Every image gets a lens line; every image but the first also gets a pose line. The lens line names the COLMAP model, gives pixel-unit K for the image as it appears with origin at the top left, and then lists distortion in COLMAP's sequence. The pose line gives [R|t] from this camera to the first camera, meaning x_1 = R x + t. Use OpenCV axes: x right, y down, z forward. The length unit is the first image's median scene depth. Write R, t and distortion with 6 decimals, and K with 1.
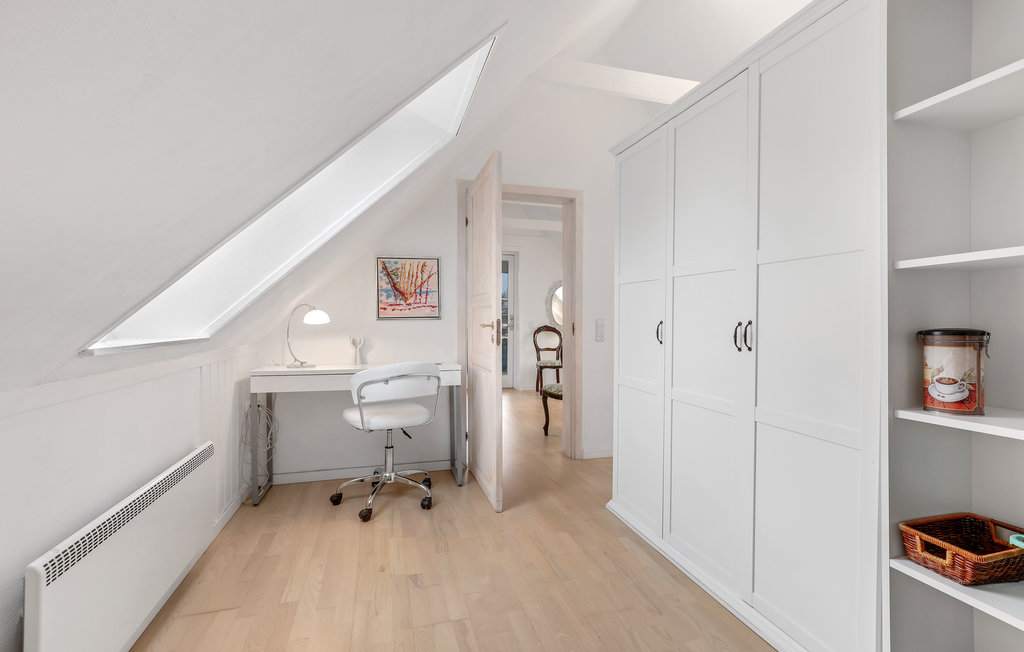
lens RADIAL K [[456.9, 0, 517.6], [0, 456.9, 326.4], [0, 0, 1]] dist [0.002618, 0.000246]
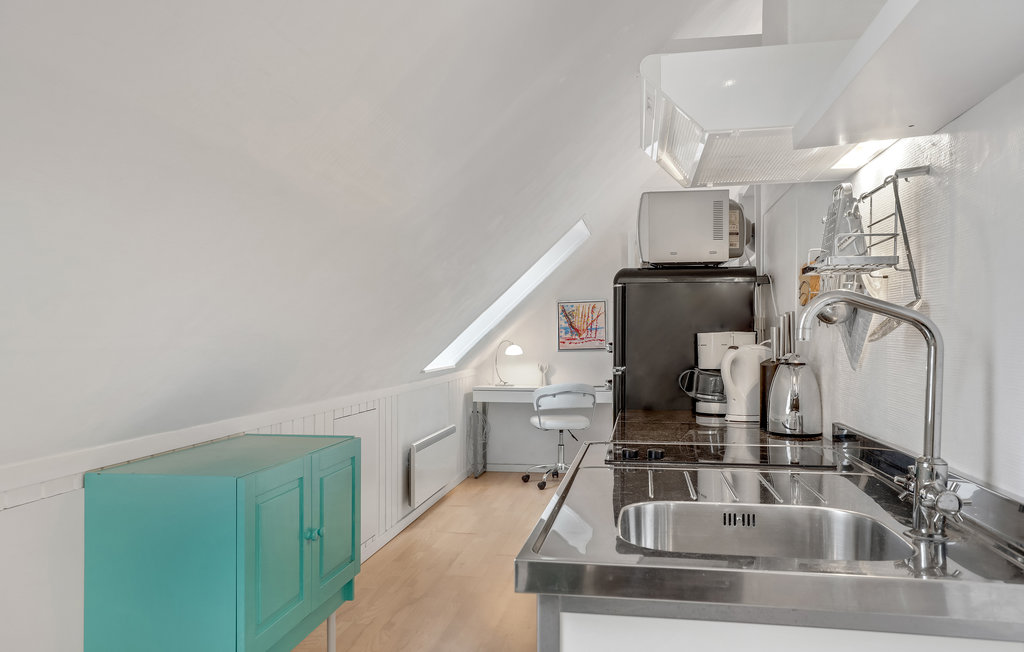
lens RADIAL K [[801.0, 0, 511.7], [0, 801.0, 328.5], [0, 0, 1]] dist [-0.001107, -0.000023]
pose [[0.894379, -0.006512, -0.447262, 0.623588], [0.000750, 0.999914, -0.013058, -0.052154], [0.447309, 0.011343, 0.894308, -1.145641]]
